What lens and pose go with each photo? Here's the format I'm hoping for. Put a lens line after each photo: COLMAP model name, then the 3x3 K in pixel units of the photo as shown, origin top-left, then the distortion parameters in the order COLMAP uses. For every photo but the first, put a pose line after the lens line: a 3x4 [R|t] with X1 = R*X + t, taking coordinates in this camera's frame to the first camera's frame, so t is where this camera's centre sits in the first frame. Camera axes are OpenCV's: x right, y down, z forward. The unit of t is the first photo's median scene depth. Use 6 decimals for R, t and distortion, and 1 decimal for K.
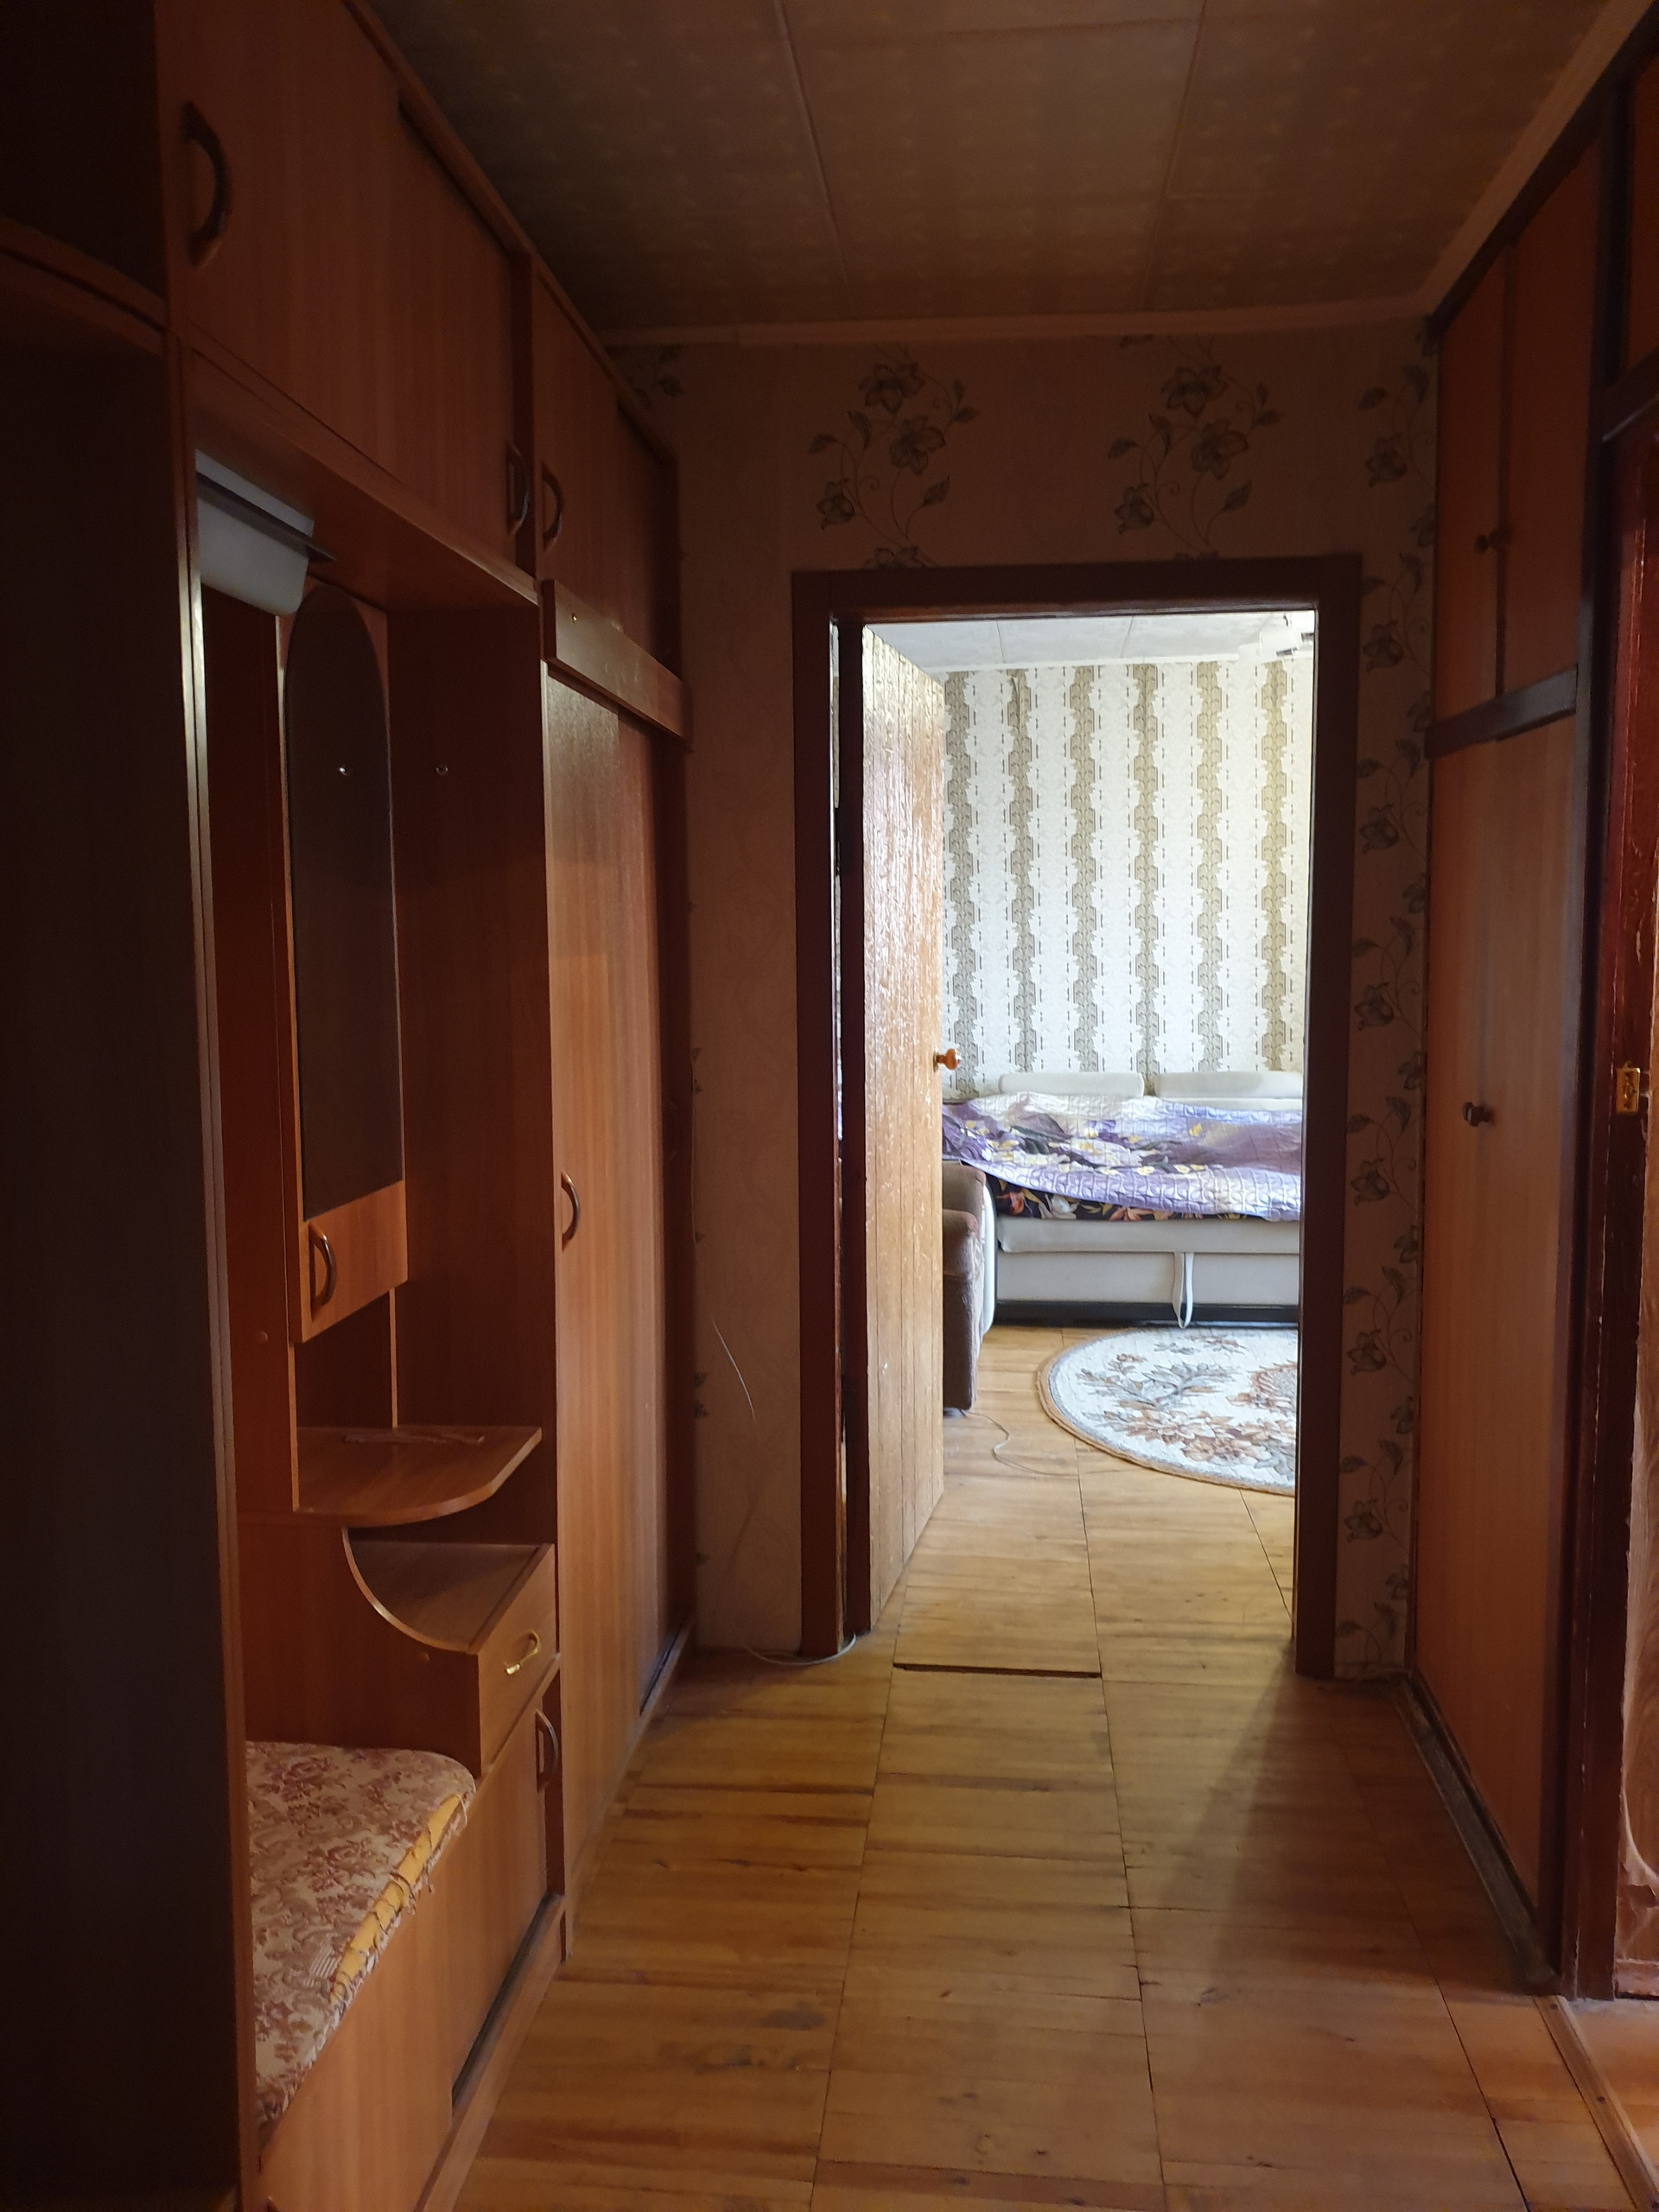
lens RADIAL K [[1661.9, 0, 829.5], [0, 1661.9, 1106.0], [0, 0, 1]] dist [0.172553, -0.001126]
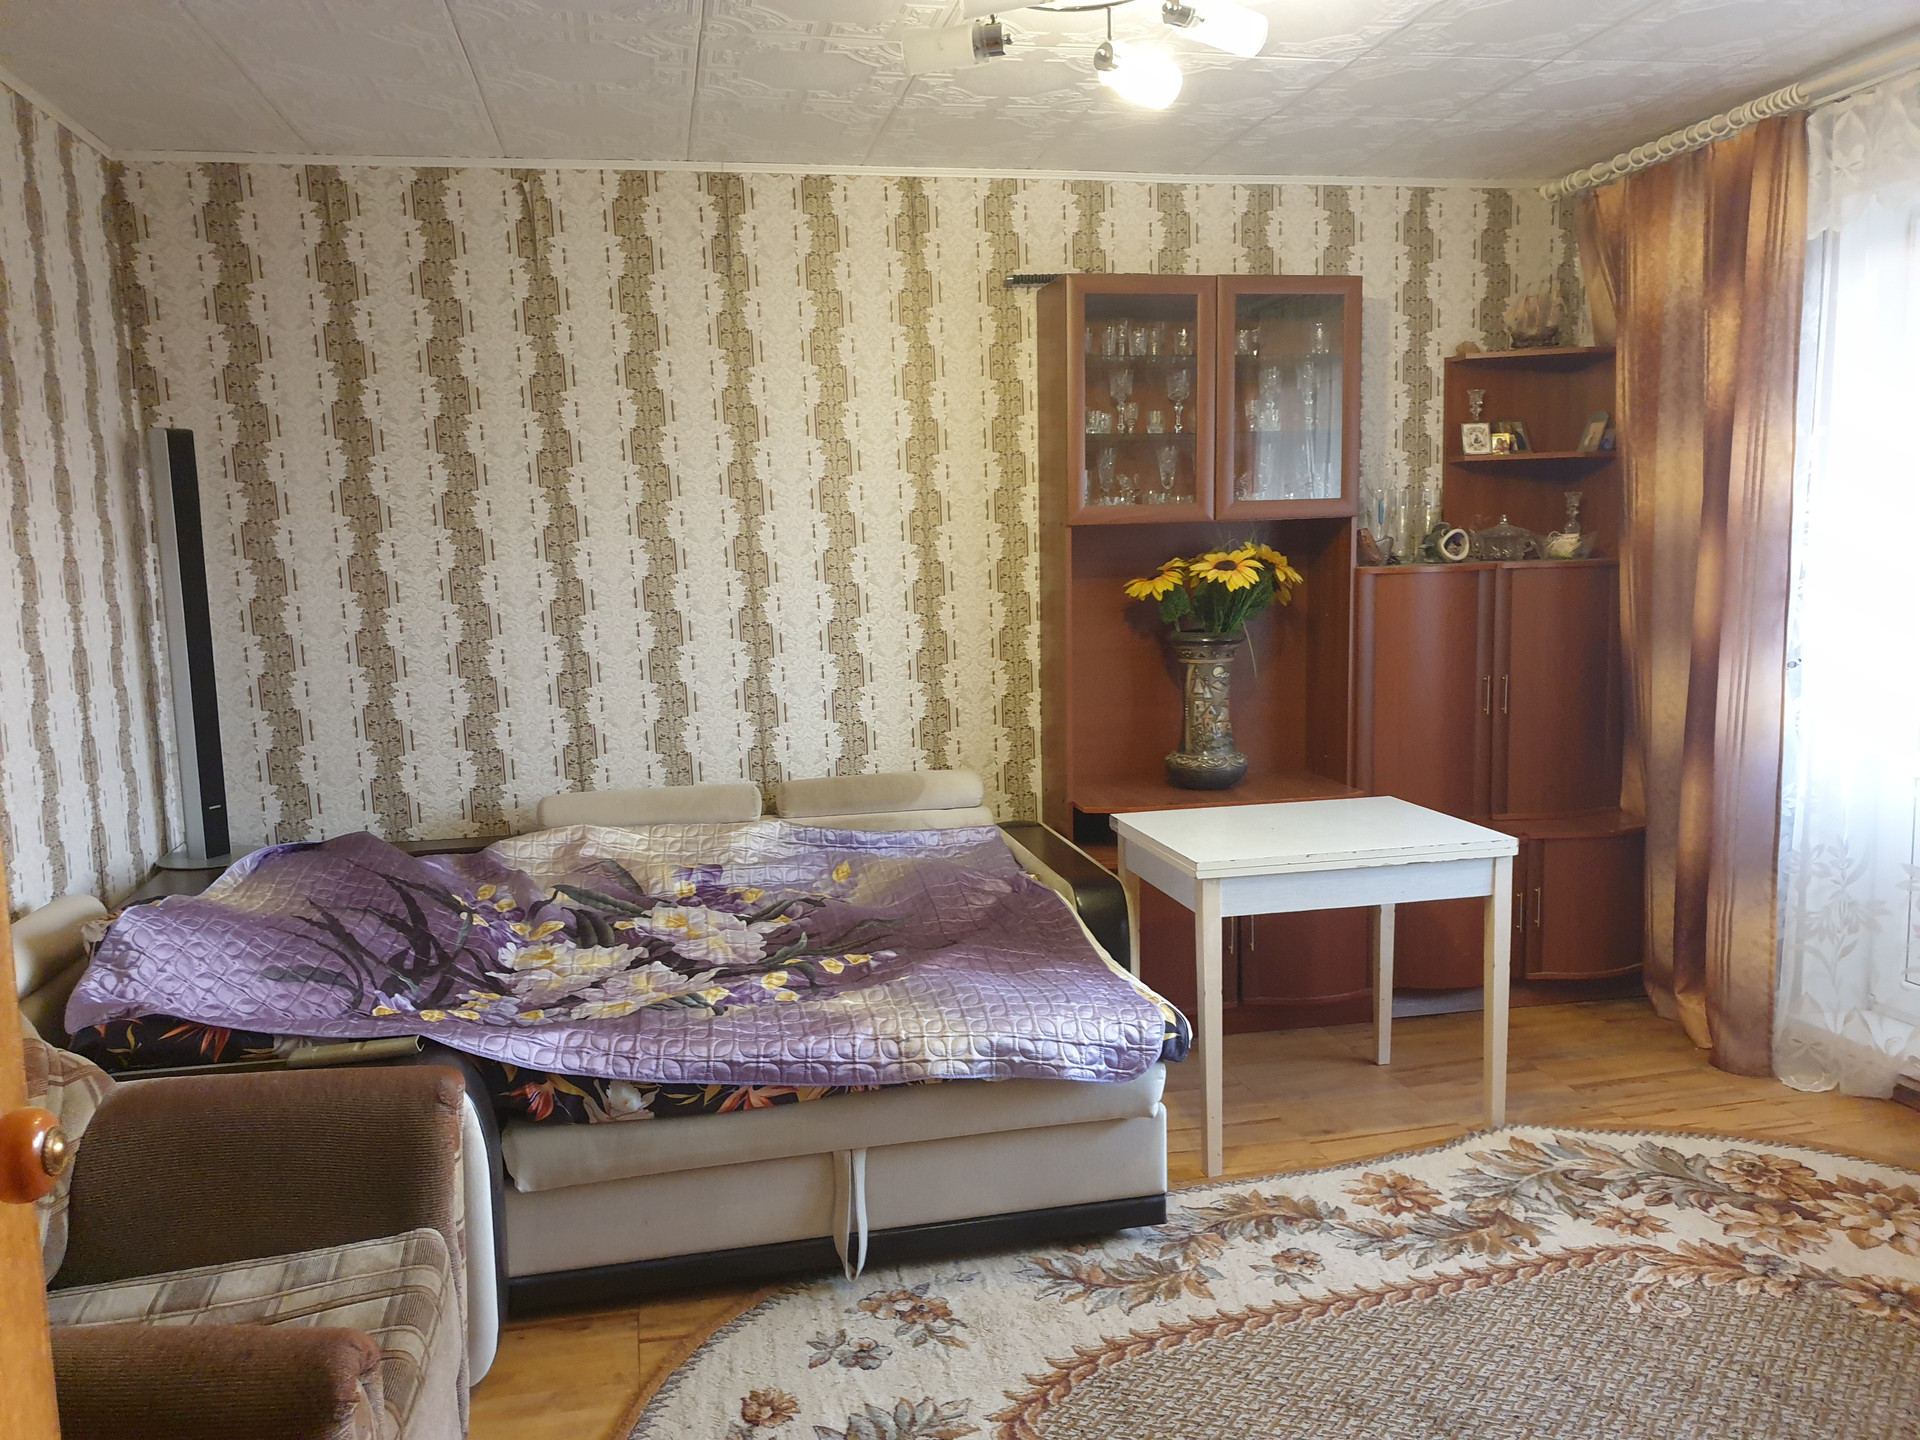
lens RADIAL K [[1513.8, 0, 967.0], [0, 1513.8, 726.1], [0, 0, 1]] dist [0.040668, -0.005844]
pose [[0.945379, -0.051026, 0.321956, 0.073508], [0.049493, 0.998691, 0.012951, -0.047726], [-0.322195, 0.003691, 0.946666, 0.405241]]
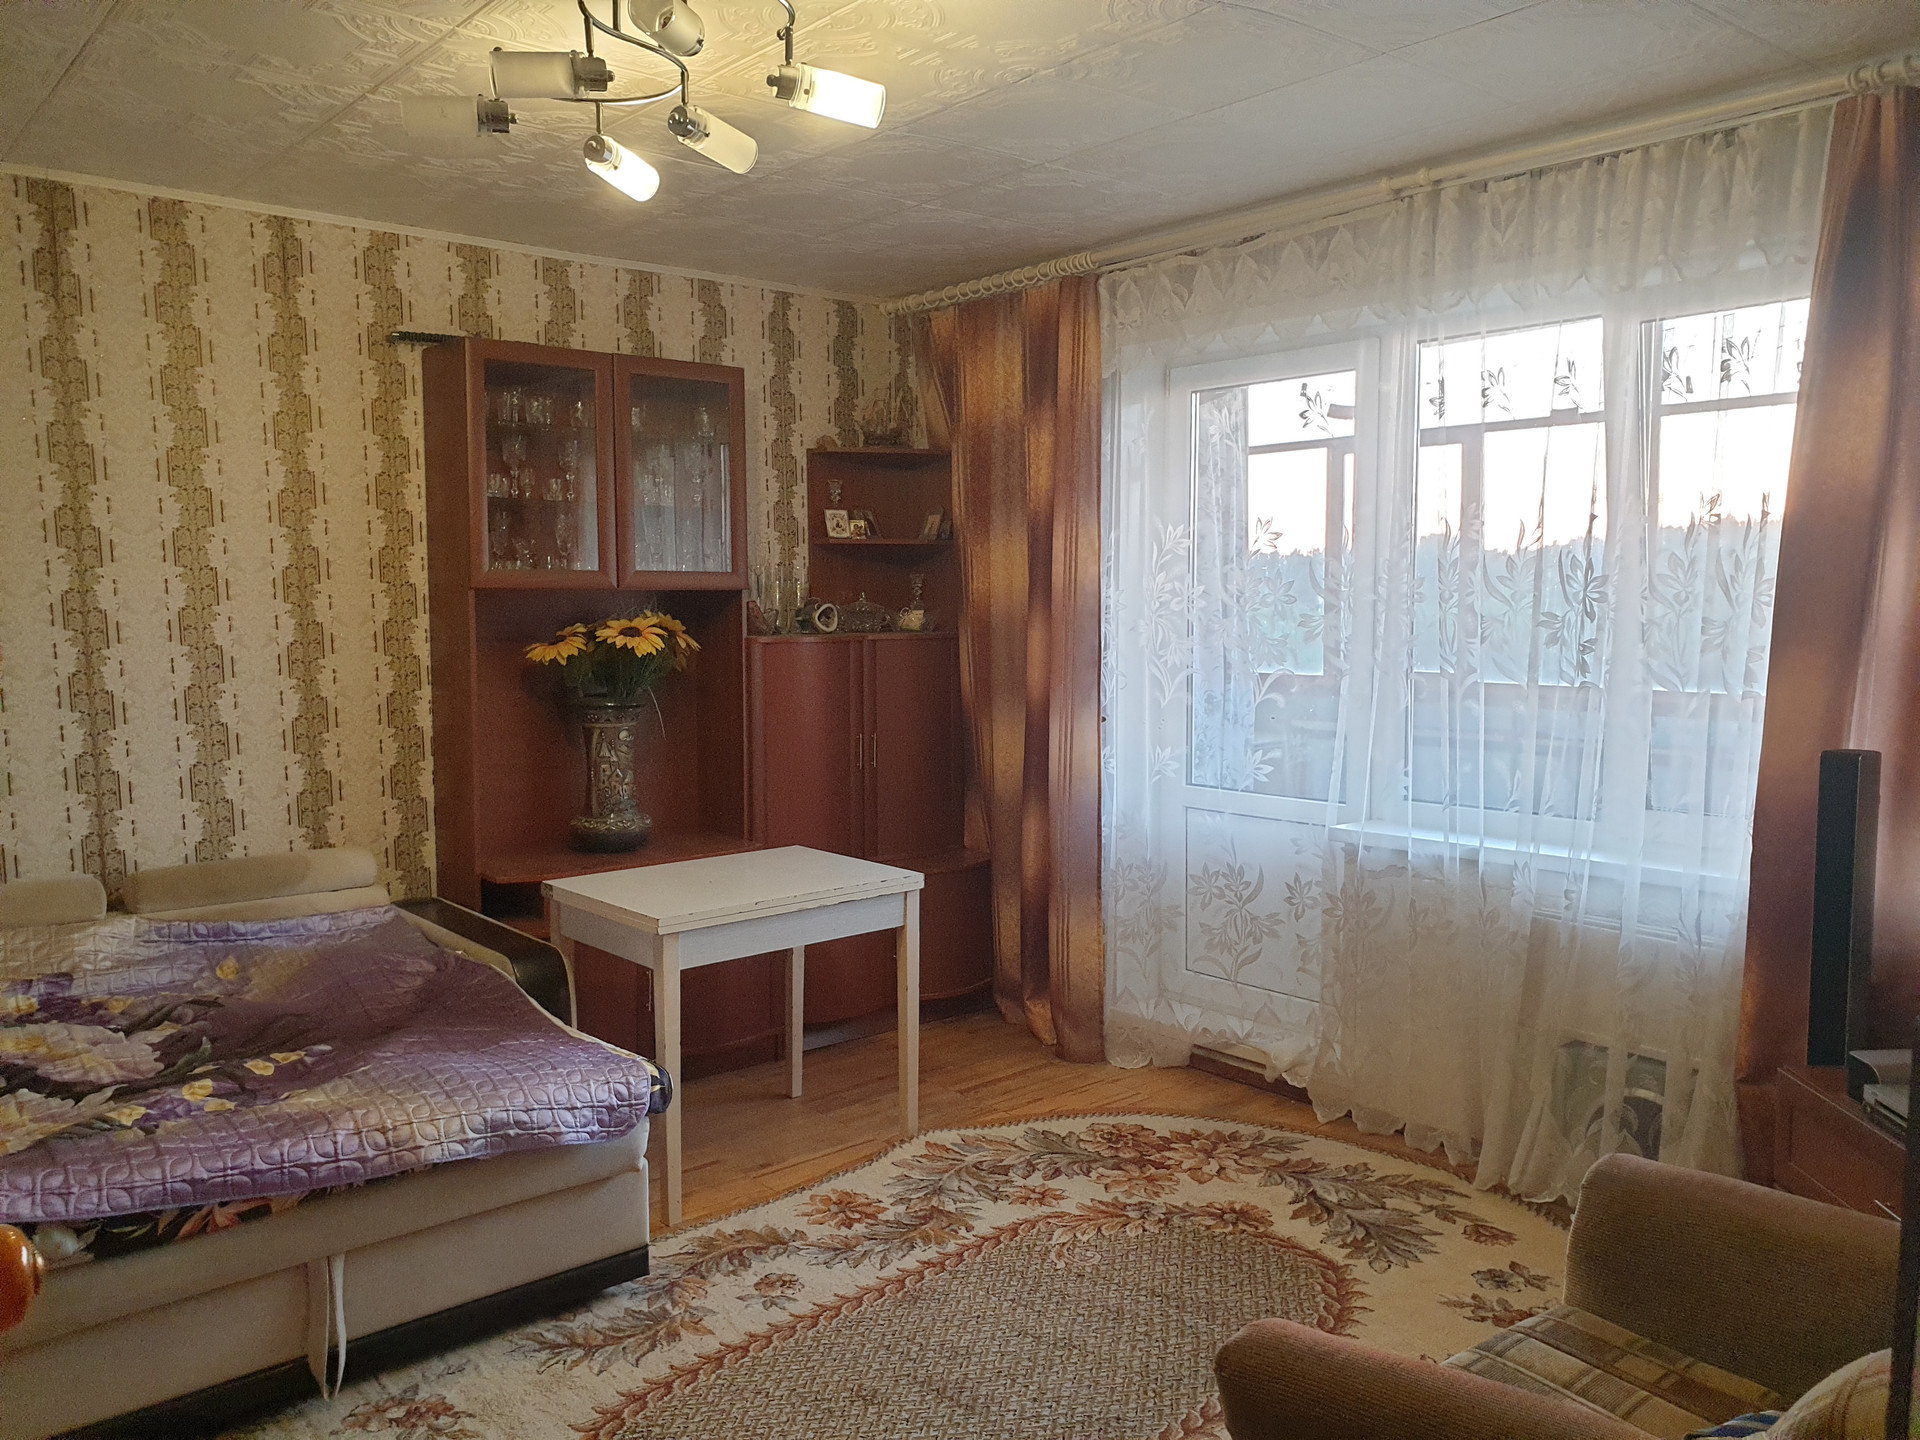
lens RADIAL K [[1513.8, 0, 967.0], [0, 1513.8, 726.1], [0, 0, 1]] dist [0.040668, -0.005844]
pose [[0.686682, -0.054051, 0.724946, 0.008997], [0.077078, 0.997024, 0.001326, -0.050567], [-0.722860, 0.054967, 0.688805, 0.416415]]
